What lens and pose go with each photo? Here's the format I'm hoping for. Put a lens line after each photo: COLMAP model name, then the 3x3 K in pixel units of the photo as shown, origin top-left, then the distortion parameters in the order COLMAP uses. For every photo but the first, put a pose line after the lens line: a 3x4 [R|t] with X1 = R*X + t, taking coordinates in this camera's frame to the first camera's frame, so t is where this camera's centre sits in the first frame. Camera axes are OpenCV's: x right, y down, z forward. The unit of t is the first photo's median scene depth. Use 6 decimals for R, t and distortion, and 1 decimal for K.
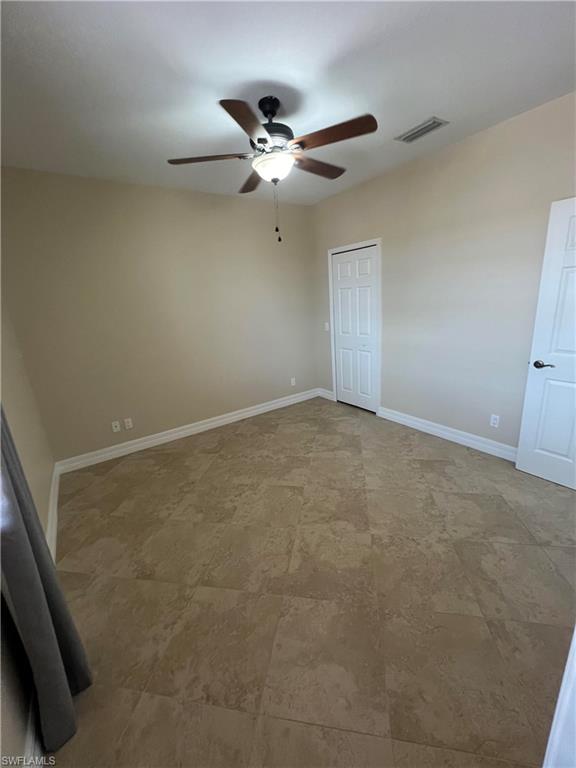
lens RADIAL K [[310.3, 0, 288.1], [0, 310.3, 384.8], [0, 0, 1]] dist [-0.000387, 0.000181]
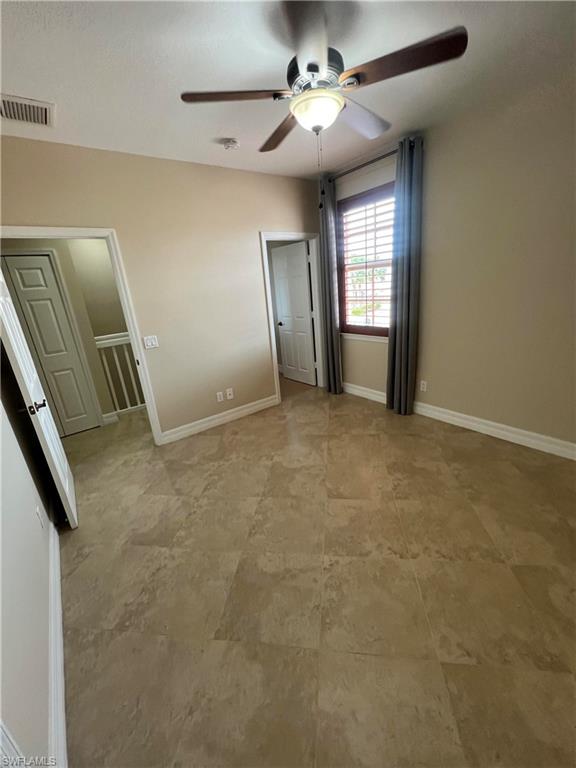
lens RADIAL K [[310.3, 0, 287.8], [0, 310.3, 381.3], [0, 0, 1]] dist [-0.000387, 0.000181]
pose [[-0.987565, 0.156781, 0.011587, 0.107468], [0.136601, 0.819292, 0.556867, -0.482847], [0.077814, 0.551526, -0.830521, 1.656003]]
